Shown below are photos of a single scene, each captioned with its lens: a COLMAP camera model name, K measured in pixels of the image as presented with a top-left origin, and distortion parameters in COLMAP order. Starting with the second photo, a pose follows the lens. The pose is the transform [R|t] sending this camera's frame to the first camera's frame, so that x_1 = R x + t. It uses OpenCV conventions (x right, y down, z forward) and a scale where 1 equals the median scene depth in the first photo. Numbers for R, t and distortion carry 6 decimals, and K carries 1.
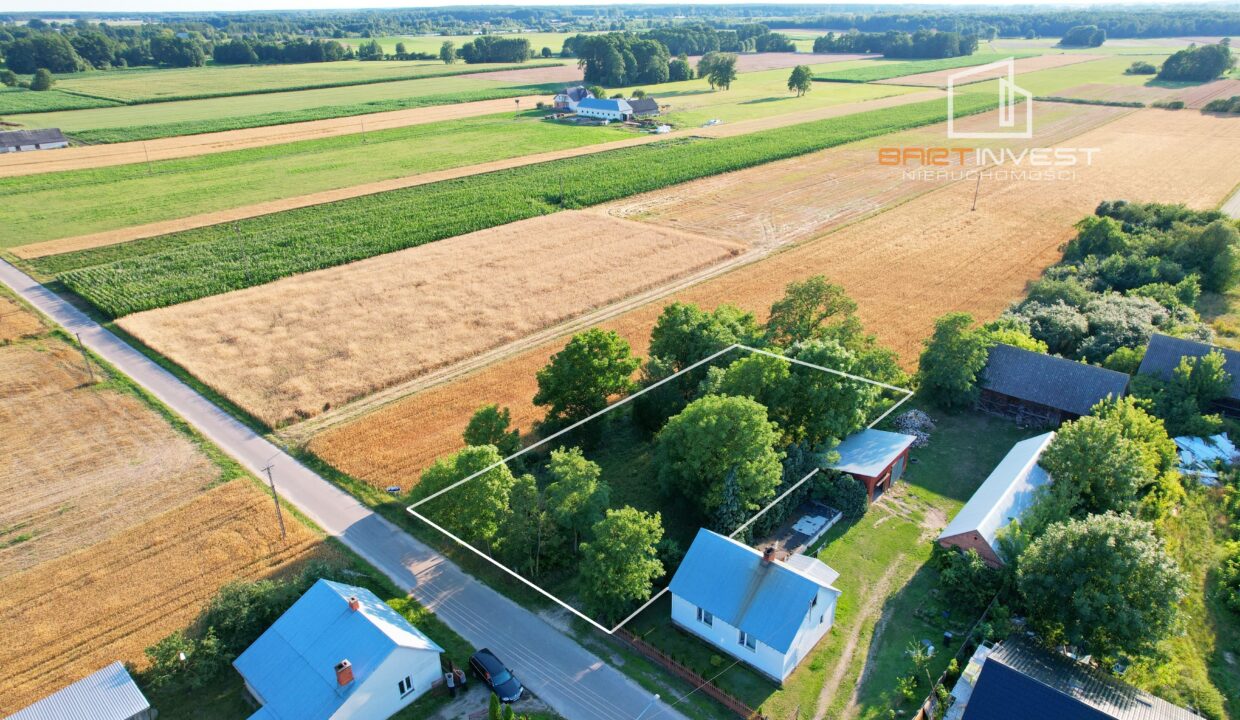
lens RADIAL K [[793.4, 0, 624.7], [0, 793.4, 362.1], [0, 0, 1]] dist [-0.081468, 0.075386]
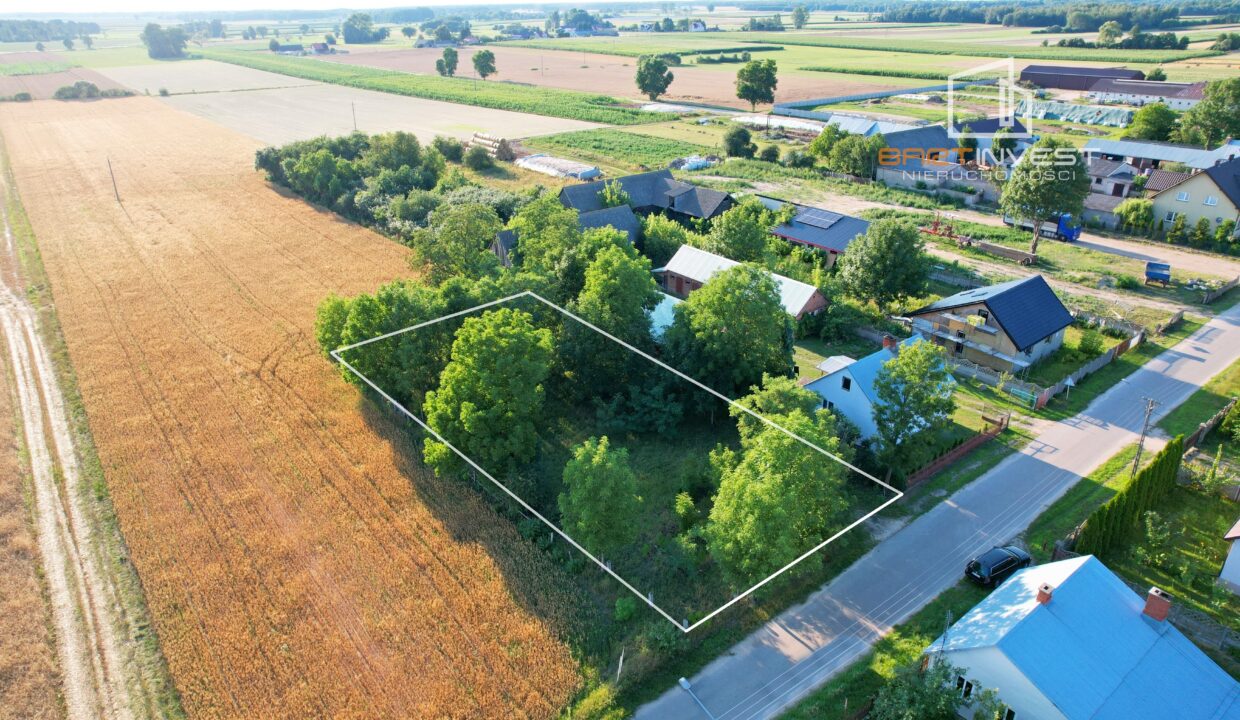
lens RADIAL K [[793.4, 0, 624.7], [0, 793.4, 362.1], [0, 0, 1]] dist [-0.081468, 0.075386]
pose [[0.178865, -0.405307, 0.896512, -0.273865], [0.419994, 0.855466, 0.302956, -0.070044], [-0.889726, 0.322341, 0.323239, 0.297203]]
